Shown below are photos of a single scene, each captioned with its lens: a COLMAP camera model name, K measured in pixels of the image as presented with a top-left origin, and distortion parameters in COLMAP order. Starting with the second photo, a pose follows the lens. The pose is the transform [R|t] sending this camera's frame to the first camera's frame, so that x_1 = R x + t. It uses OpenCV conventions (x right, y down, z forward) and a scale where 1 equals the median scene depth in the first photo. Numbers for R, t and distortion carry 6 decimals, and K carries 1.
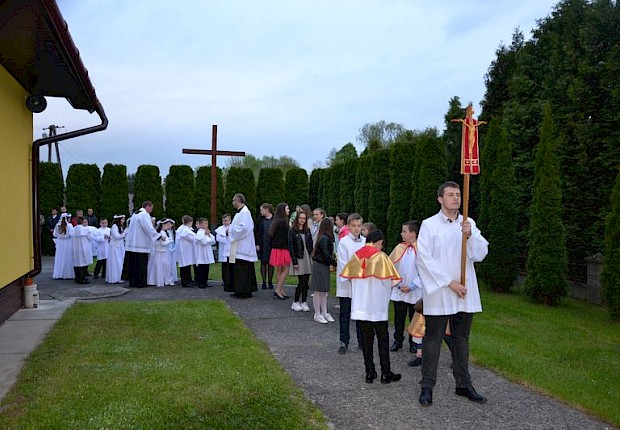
lens RADIAL K [[508.0, 0, 310.0], [0, 508.0, 215.0], [0, 0, 1]] dist [-0.035265, 0.003194]
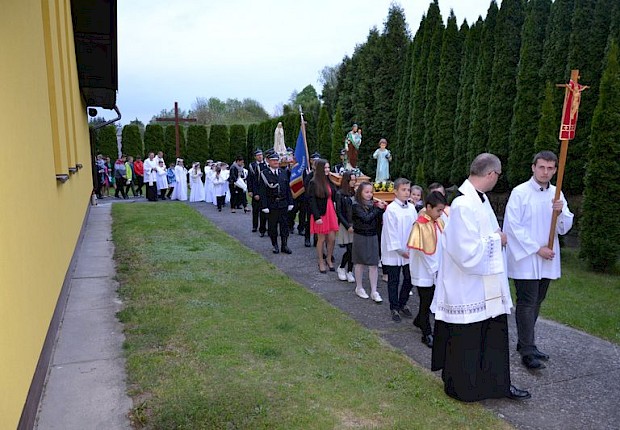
lens RADIAL K [[513.0, 0, 305.9], [0, 513.0, 214.8], [0, 0, 1]] dist [-0.031123, 0.005950]
pose [[0.998651, -0.025553, 0.045200, 0.129445], [0.020080, 0.992853, 0.117641, -0.008652], [-0.047883, -0.116575, 0.992027, -0.615137]]
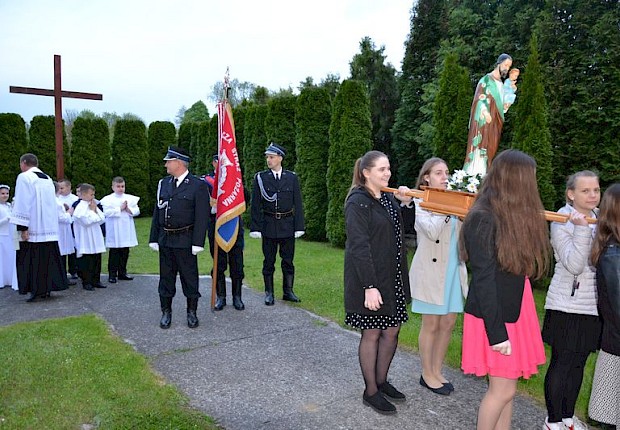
lens RADIAL K [[508.0, 0, 310.0], [0, 508.0, 215.0], [0, 0, 1]] dist [-0.035265, 0.003194]
pose [[0.956702, -0.028020, 0.289719, -0.054707], [0.006099, 0.997067, 0.076290, -0.001100], [-0.291007, -0.071220, 0.954066, 0.184273]]
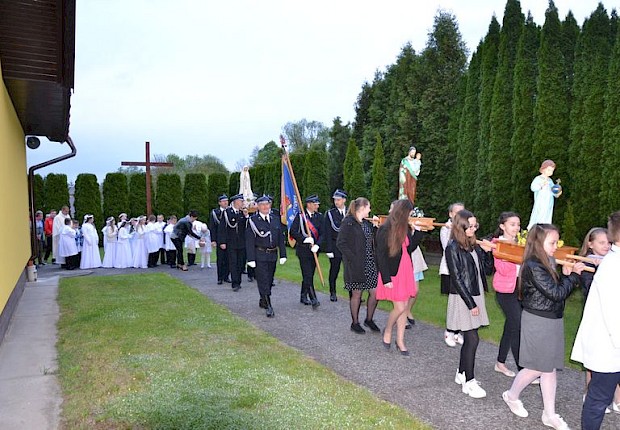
lens RADIAL K [[513.0, 0, 305.9], [0, 513.0, 214.8], [0, 0, 1]] dist [-0.031123, 0.005950]
pose [[0.990505, -0.036176, 0.132632, 0.021735], [0.035359, 0.999338, 0.008507, 0.003356], [-0.132852, -0.003737, 0.991129, -0.279792]]
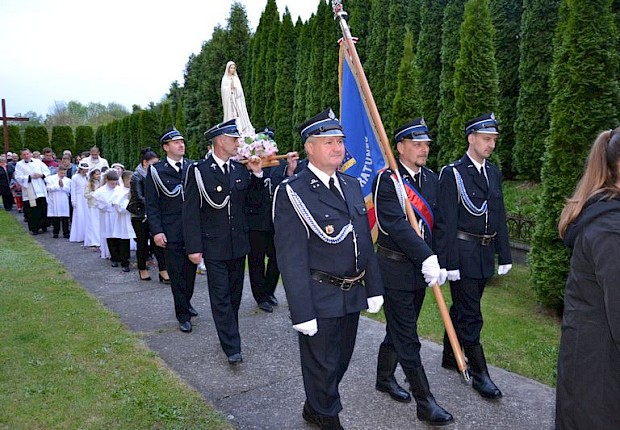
lens RADIAL K [[513.0, 0, 305.9], [0, 513.0, 214.8], [0, 0, 1]] dist [-0.031123, 0.005950]
pose [[0.959333, -0.059138, 0.276013, 0.204342], [0.029388, 0.993419, 0.110704, 0.010178], [-0.280743, -0.098091, 0.954757, -0.594051]]
